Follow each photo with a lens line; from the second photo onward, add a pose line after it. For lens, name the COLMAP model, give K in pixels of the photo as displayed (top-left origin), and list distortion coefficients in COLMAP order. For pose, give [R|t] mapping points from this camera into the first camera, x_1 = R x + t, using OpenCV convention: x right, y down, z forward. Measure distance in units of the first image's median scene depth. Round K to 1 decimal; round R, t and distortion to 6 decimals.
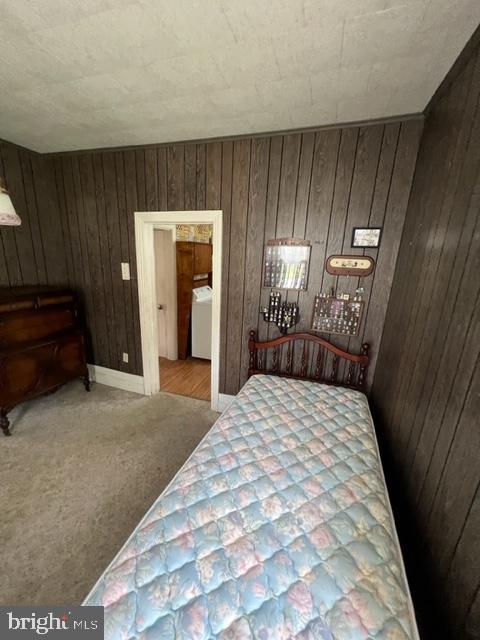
lens RADIAL K [[256.8, 0, 240.6], [0, 256.8, 323.3], [0, 0, 1]] dist [-0.003668, 0.000776]
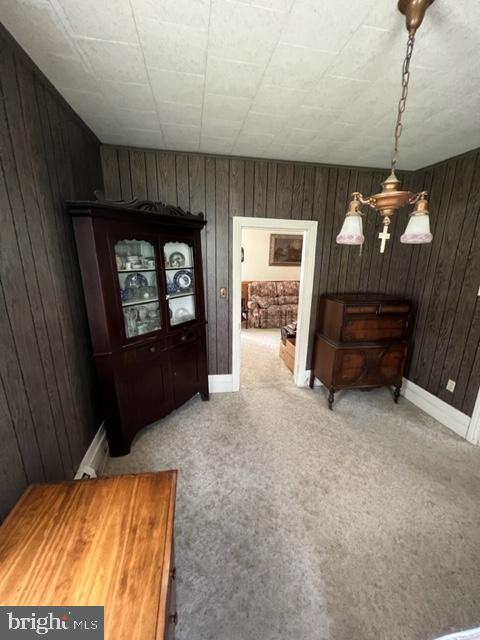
lens RADIAL K [[256.3, 0, 237.0], [0, 256.3, 323.0], [0, 0, 1]] dist [0.001927, 0.000119]
pose [[0.467384, 0.184147, -0.864663, -0.096777], [-0.215602, 0.972276, 0.090523, 0.009386], [0.857361, 0.144114, 0.494129, -0.064558]]
